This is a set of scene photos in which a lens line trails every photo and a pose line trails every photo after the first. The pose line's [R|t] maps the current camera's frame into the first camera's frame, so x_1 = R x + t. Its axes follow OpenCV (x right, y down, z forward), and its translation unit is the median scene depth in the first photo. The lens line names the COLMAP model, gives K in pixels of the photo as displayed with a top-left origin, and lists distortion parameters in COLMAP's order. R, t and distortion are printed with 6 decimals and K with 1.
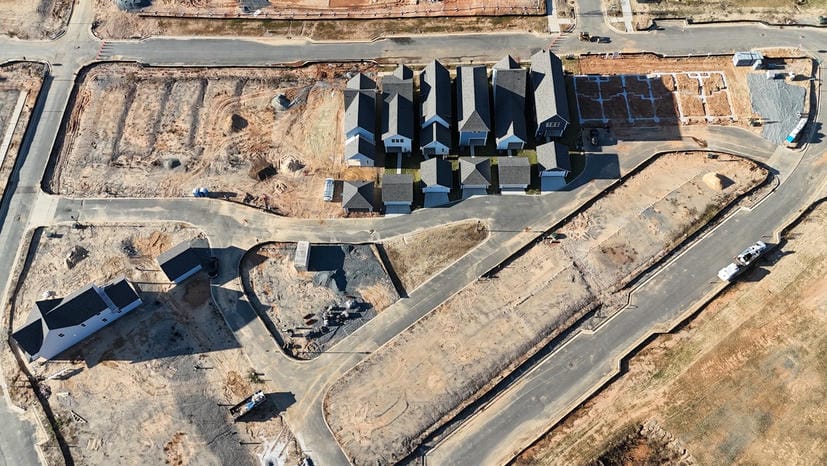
lens RADIAL K [[609.2, 0, 416.6], [0, 609.2, 231.4], [0, 0, 1]] dist [0.076695, -0.068503]
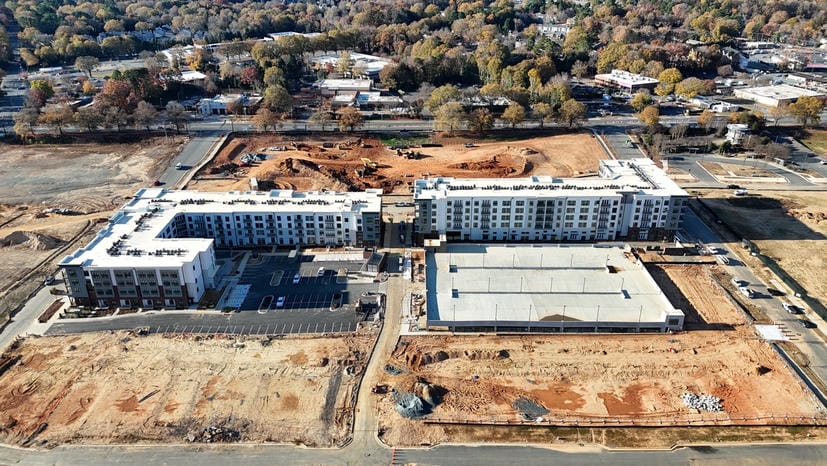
lens RADIAL K [[609.2, 0, 416.6], [0, 609.2, 231.4], [0, 0, 1]] dist [0.076695, -0.068503]
pose [[0.999925, 0.008907, 0.008460, -0.558514], [-0.001754, 0.785164, -0.619285, 0.024921], [-0.012159, 0.619223, 0.785121, 0.043612]]
